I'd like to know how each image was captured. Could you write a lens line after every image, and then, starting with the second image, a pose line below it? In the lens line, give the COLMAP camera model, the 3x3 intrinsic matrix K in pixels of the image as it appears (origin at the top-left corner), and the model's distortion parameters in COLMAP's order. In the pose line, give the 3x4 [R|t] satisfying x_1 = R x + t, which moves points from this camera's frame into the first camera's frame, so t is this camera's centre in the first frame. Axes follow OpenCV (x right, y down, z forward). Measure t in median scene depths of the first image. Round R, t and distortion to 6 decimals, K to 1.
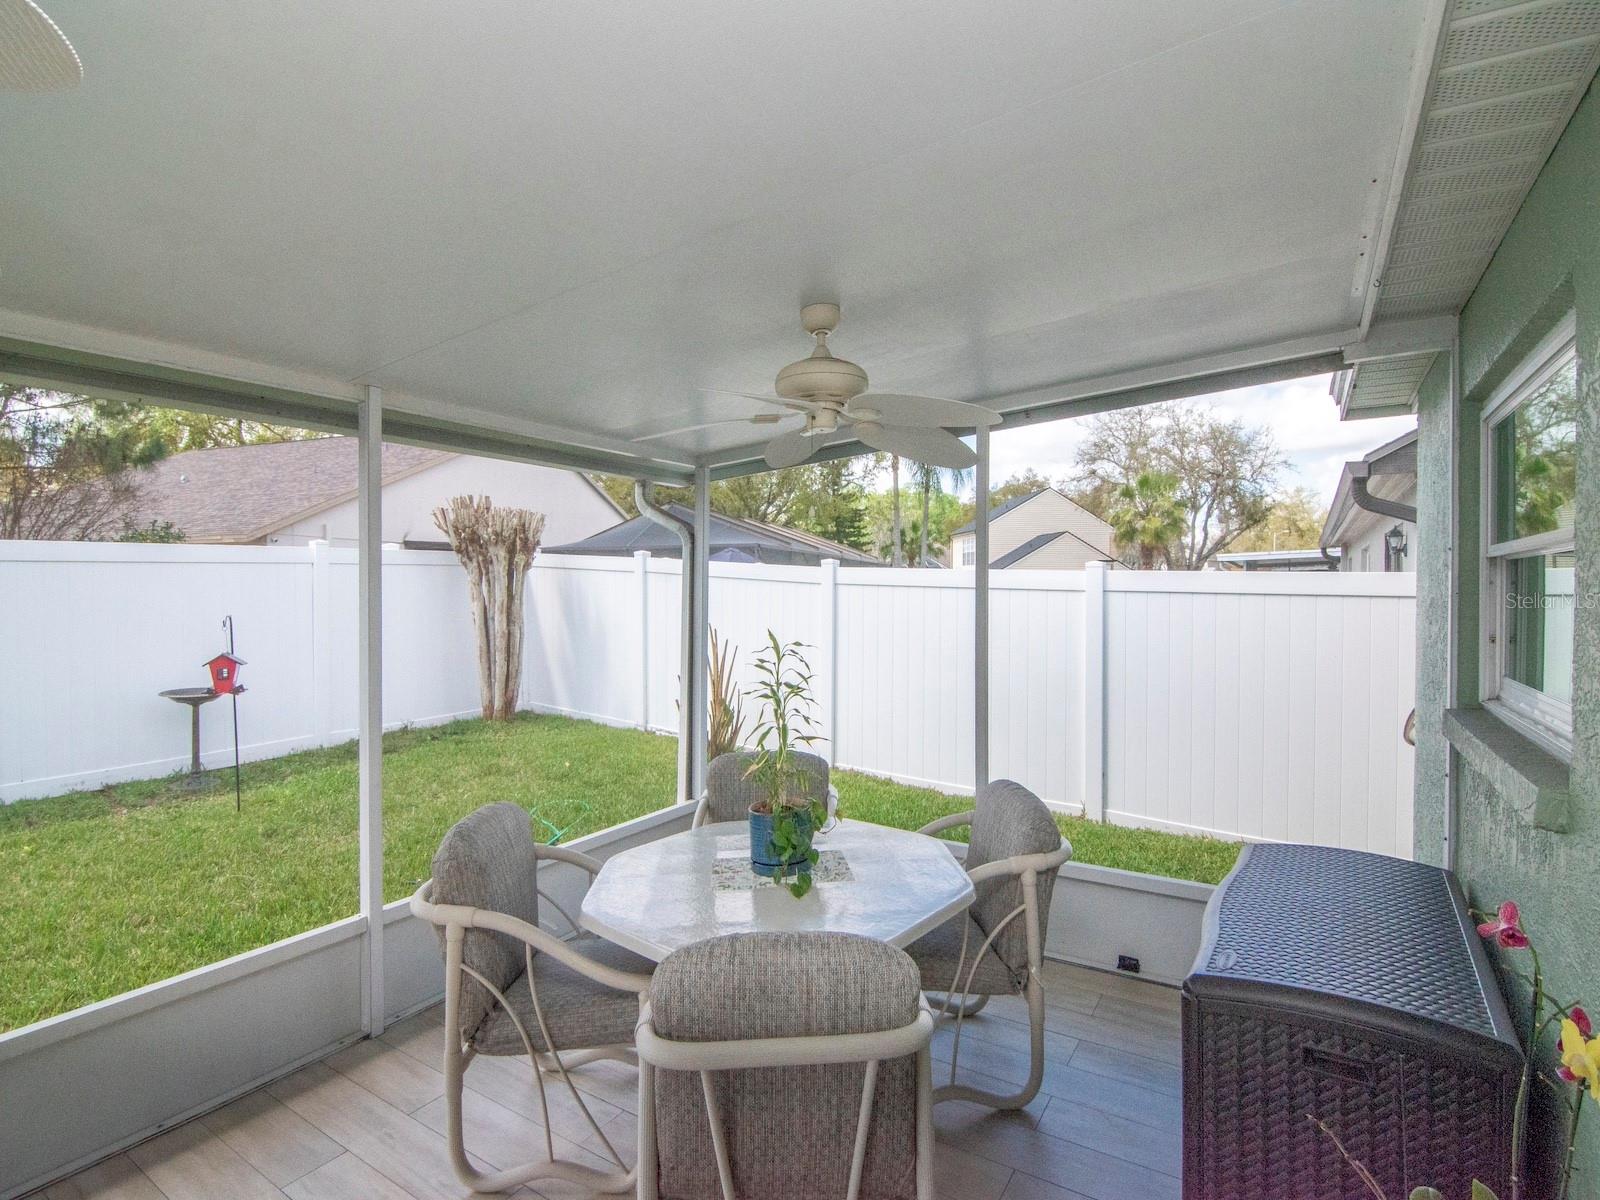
lens RADIAL K [[776.1, 0, 797.1], [0, 776.1, 590.4], [0, 0, 1]] dist [-0.013029, -0.001529]
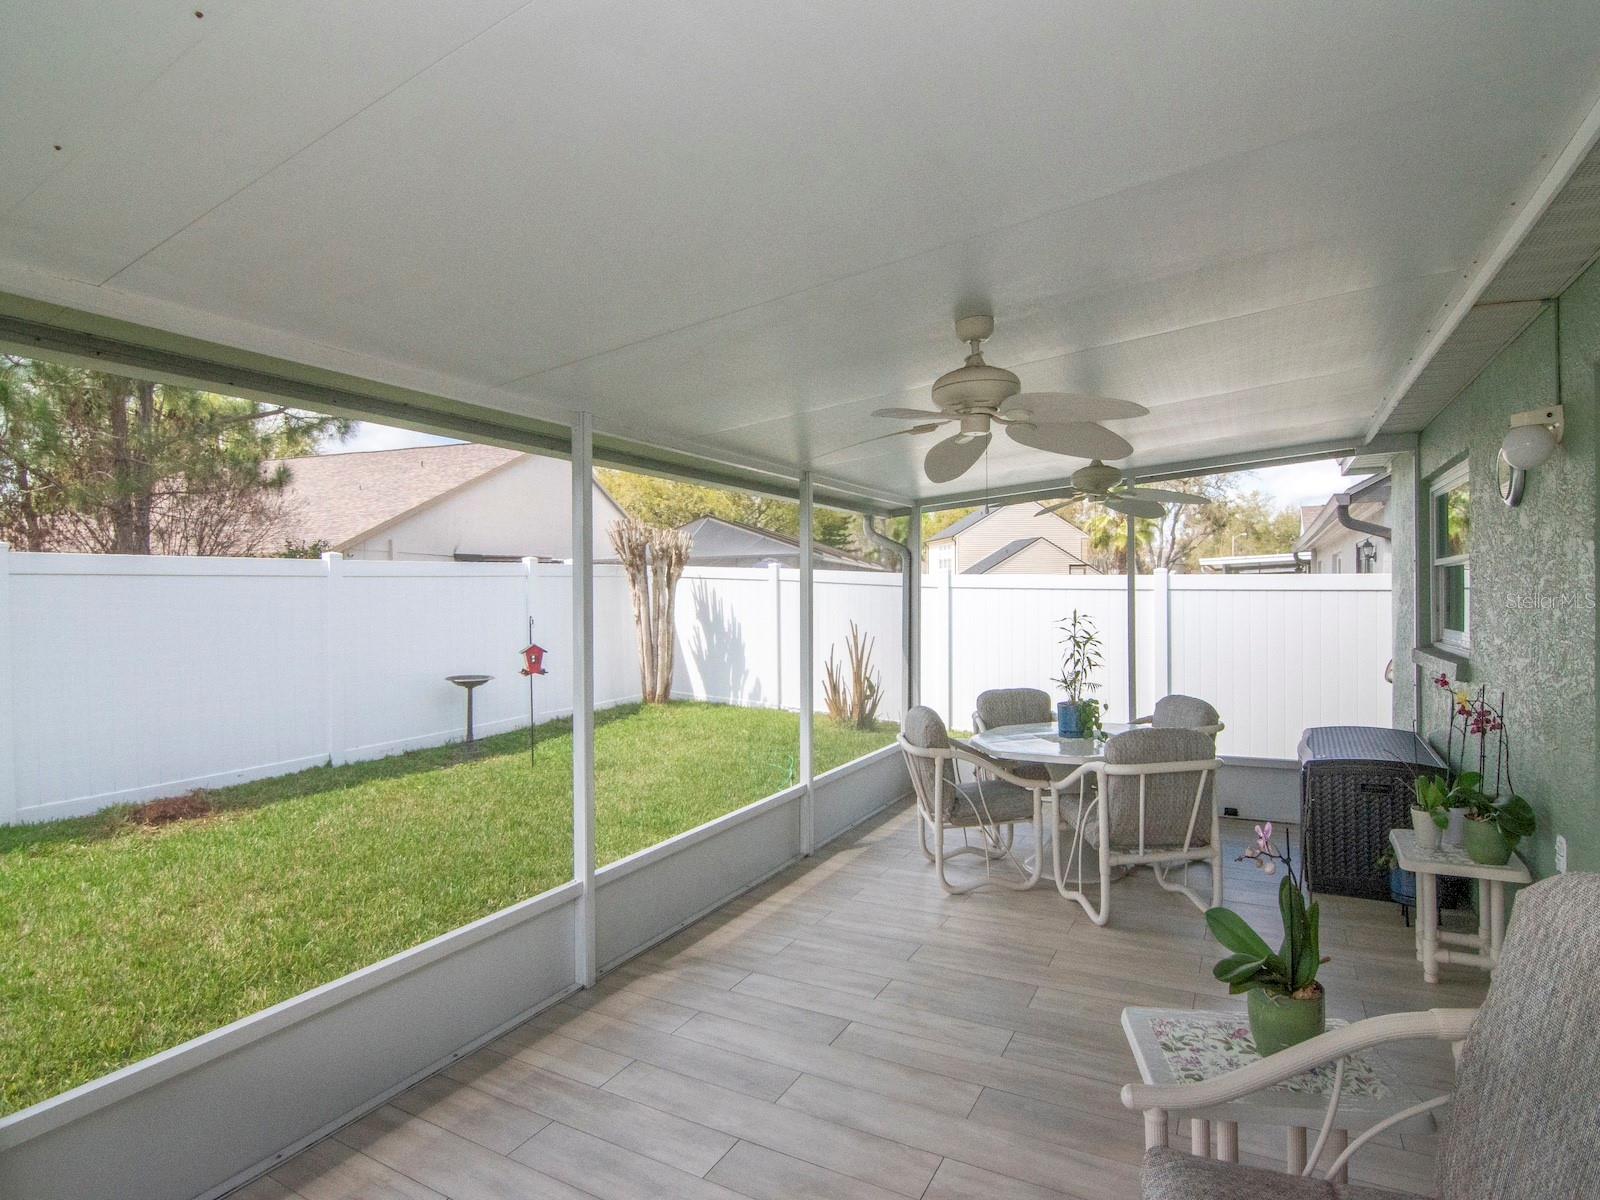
lens RADIAL K [[776.1, 0, 811.9], [0, 776.1, 597.1], [0, 0, 1]] dist [-0.013029, -0.001529]
pose [[0.998552, -0.012158, 0.052400, -0.233842], [0.012207, 0.999925, -0.000613, 0.005196], [-0.052389, 0.001251, 0.998626, -0.259618]]
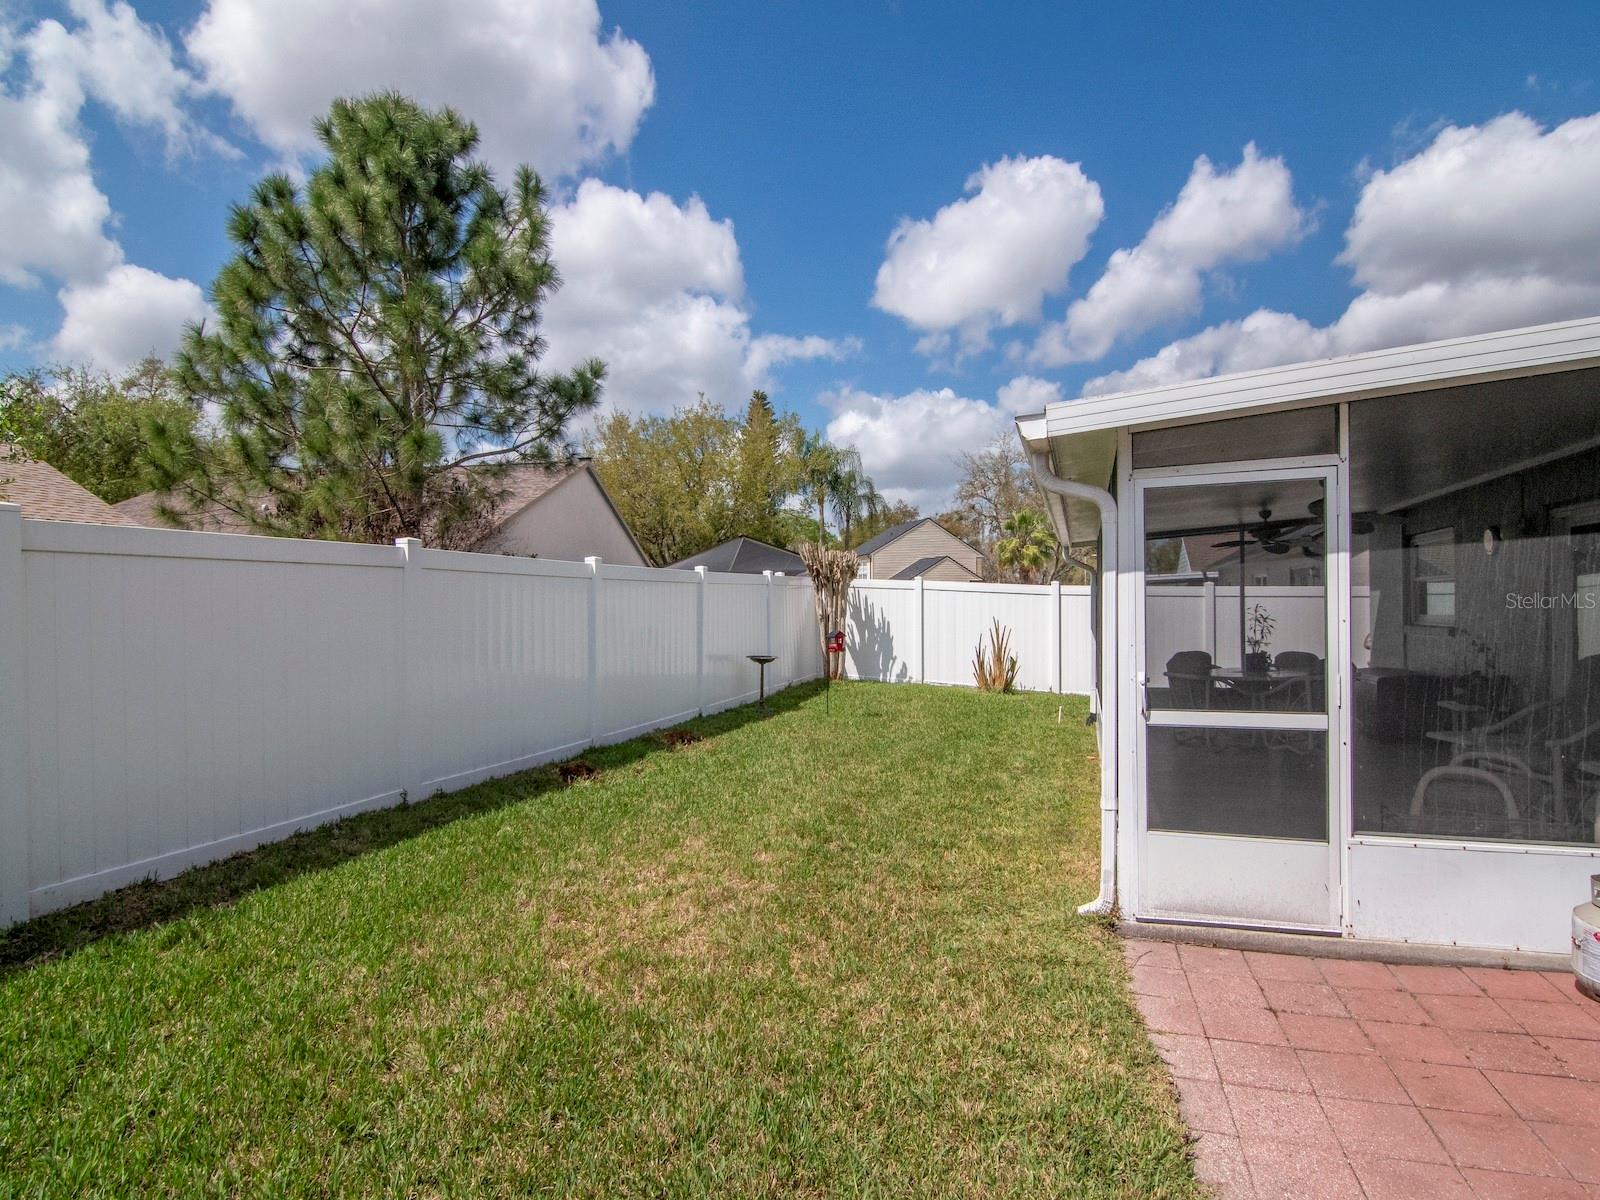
lens RADIAL K [[776.1, 0, 802.0], [0, 776.1, 603.9], [0, 0, 1]] dist [-0.013029, -0.001529]
pose [[0.975068, -0.005866, 0.221829, -0.907495], [0.008068, 0.999927, -0.009024, 0.023194], [-0.221760, 0.010589, 0.975044, -0.627964]]
